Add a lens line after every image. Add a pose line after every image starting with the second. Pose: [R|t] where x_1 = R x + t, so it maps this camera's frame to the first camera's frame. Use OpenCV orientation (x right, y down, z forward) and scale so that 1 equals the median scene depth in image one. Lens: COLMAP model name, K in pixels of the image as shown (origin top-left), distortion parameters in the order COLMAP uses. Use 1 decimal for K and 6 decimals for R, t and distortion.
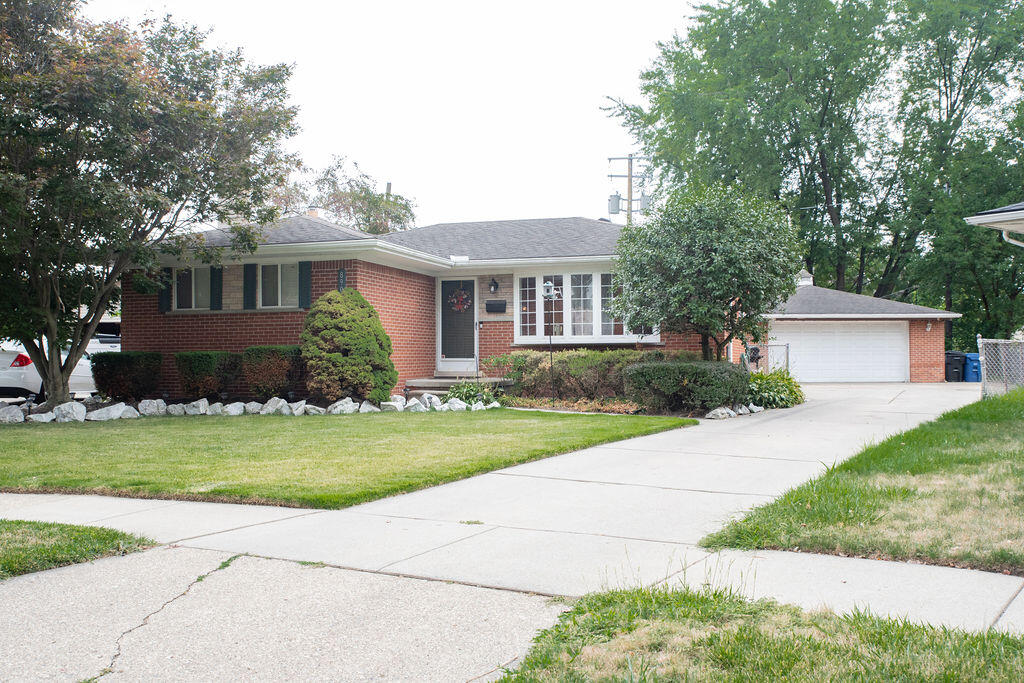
lens RADIAL K [[891.6, 0, 512.0], [0, 891.6, 341.5], [0, 0, 1]] dist [0.000541, 0.006102]
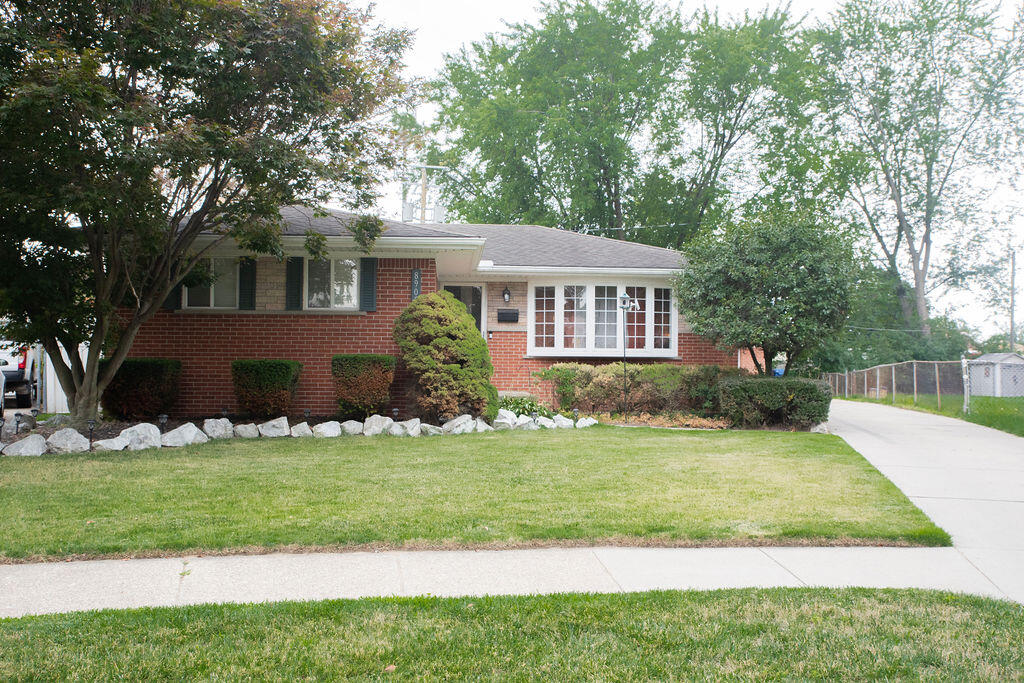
lens RADIAL K [[891.6, 0, 512.0], [0, 891.6, 341.5], [0, 0, 1]] dist [0.000541, 0.006102]
pose [[0.932892, 0.022407, 0.359459, -0.402324], [-0.018624, 0.999729, -0.013983, 0.001299], [-0.359675, 0.006350, 0.933056, 0.137355]]
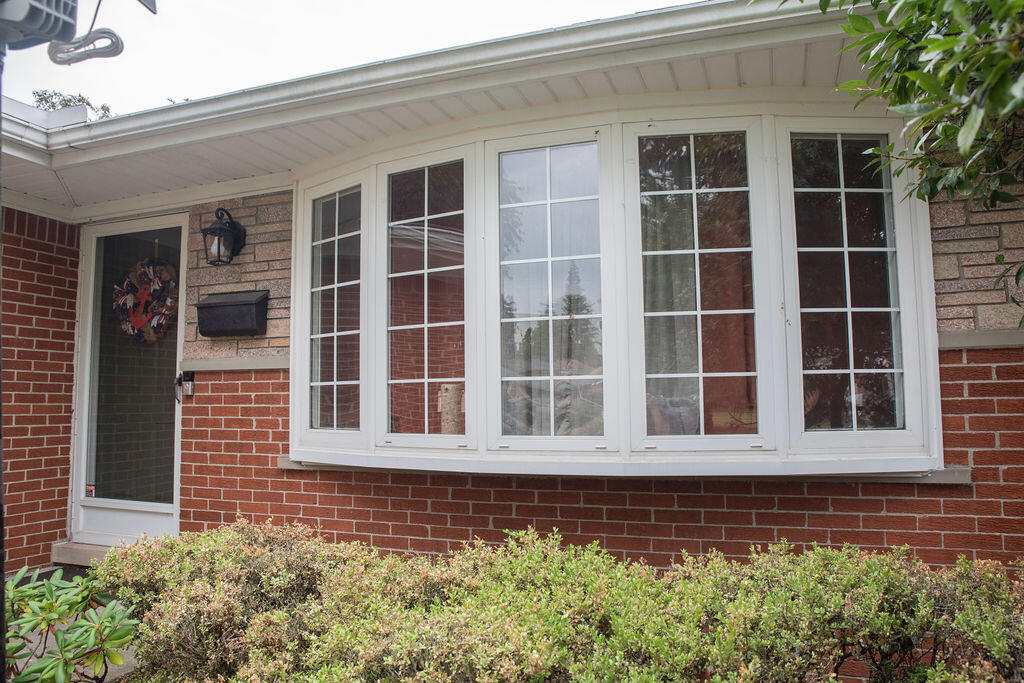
lens RADIAL K [[697.1, 0, 512.0], [0, 697.1, 341.5], [0, 0, 1]] dist [-0.129926, 0.090733]
pose [[0.998528, -0.010447, -0.053219, 0.086187], [0.006765, 0.997600, -0.068907, -0.019047], [0.053811, 0.068445, 0.996203, 0.916802]]
